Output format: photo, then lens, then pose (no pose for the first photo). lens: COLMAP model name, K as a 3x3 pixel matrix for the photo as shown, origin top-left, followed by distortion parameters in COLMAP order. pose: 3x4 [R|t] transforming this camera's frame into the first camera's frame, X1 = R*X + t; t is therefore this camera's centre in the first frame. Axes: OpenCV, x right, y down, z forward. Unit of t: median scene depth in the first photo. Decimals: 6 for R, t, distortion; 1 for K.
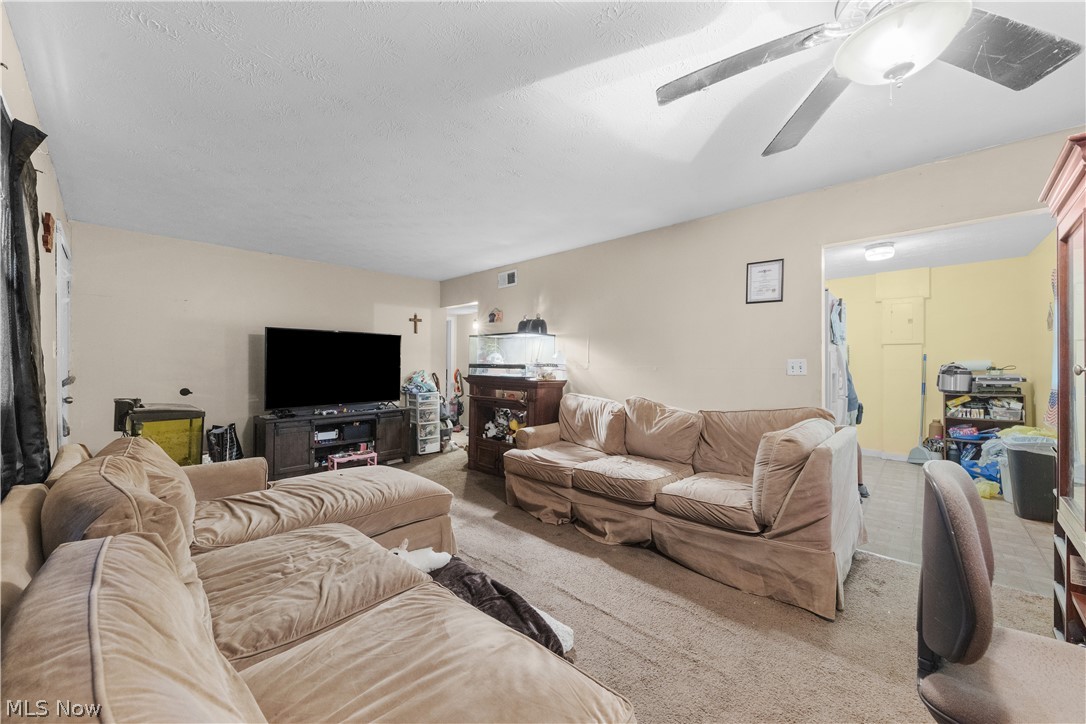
lens RADIAL K [[398.2, 0, 536.5], [0, 398.2, 363.6], [0, 0, 1]] dist [0.006174, -0.002380]
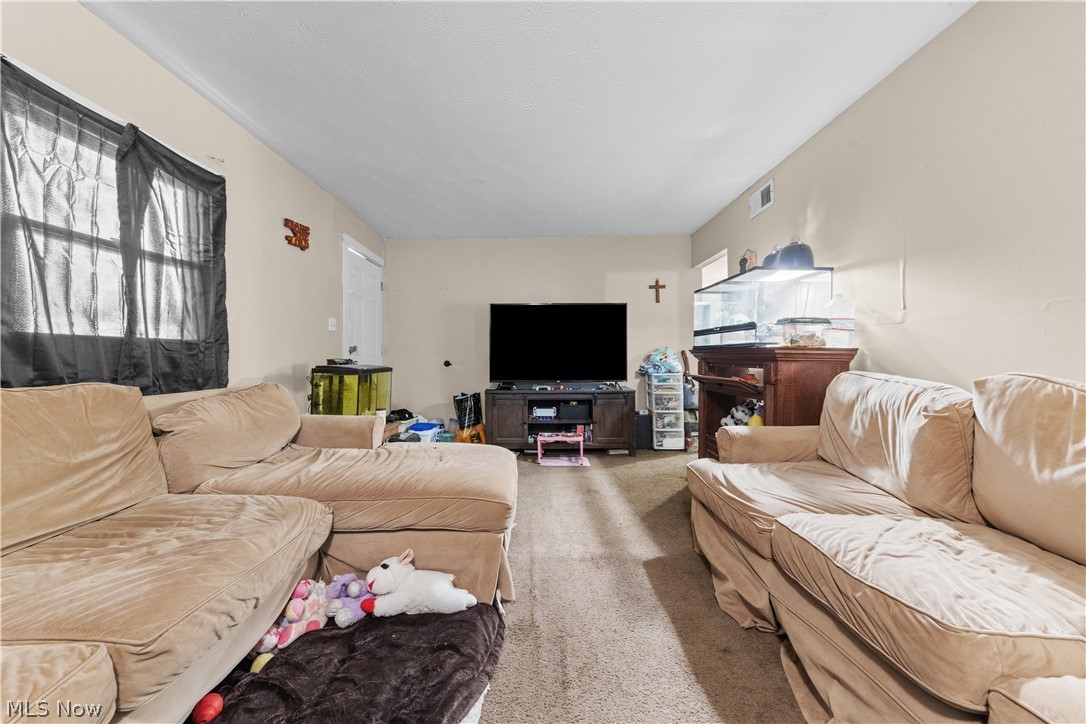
lens RADIAL K [[398.2, 0, 534.0], [0, 398.2, 349.0], [0, 0, 1]] dist [0.006174, -0.002380]
pose [[0.681481, -0.022892, -0.731478, 0.167870], [0.008629, 0.999693, -0.023247, 0.050325], [0.731785, 0.009530, 0.681469, 0.326960]]
